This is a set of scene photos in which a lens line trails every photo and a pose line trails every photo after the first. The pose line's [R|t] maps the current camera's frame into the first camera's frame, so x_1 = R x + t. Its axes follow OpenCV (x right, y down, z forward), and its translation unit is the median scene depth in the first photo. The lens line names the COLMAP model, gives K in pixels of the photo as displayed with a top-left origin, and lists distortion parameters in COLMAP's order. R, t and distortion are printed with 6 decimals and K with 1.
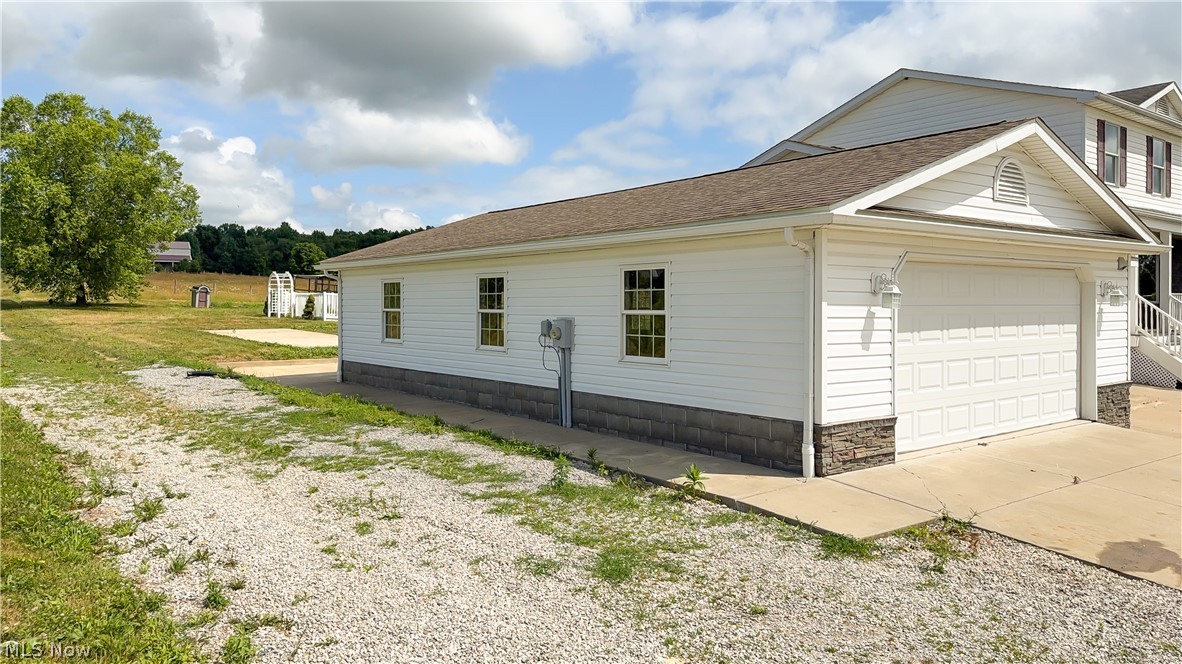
lens RADIAL K [[837.1, 0, 591.0], [0, 837.1, 332.0], [0, 0, 1]] dist [0.000077, -0.000639]
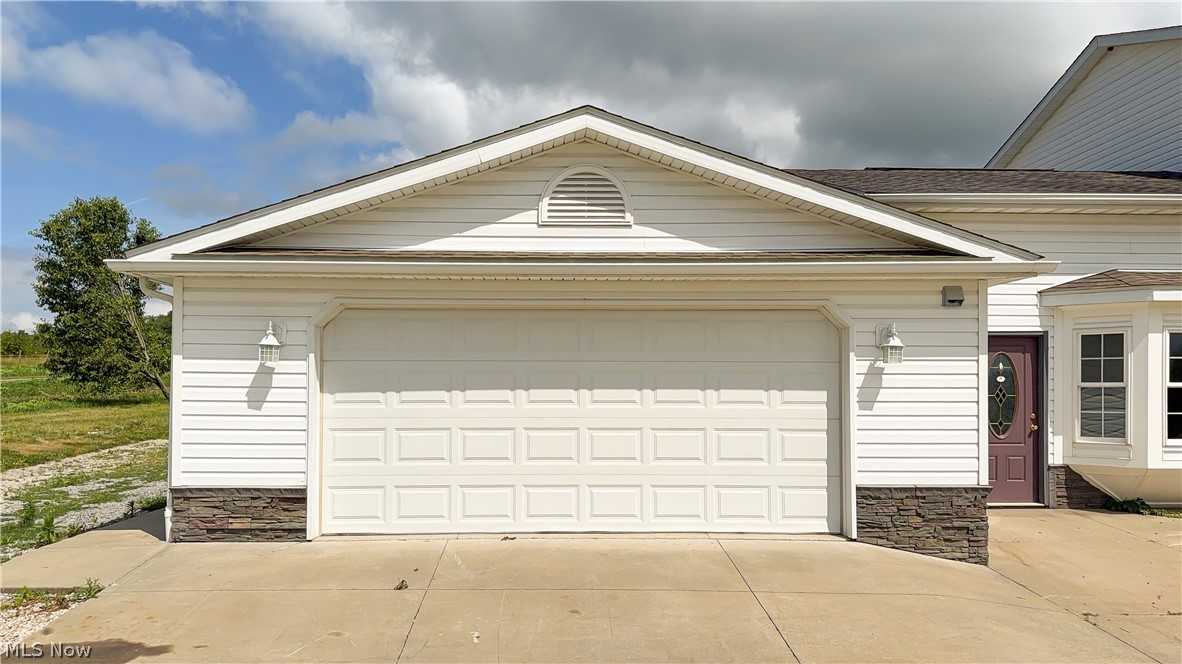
lens RADIAL K [[774.8, 0, 592.8], [0, 774.8, 376.8], [0, 0, 1]] dist [0.061591, -0.000734]
pose [[0.802111, 0.005041, -0.597153, 0.360951], [-0.023807, 0.999439, -0.023541, -0.000622], [0.596700, 0.033099, 0.801782, 0.174117]]
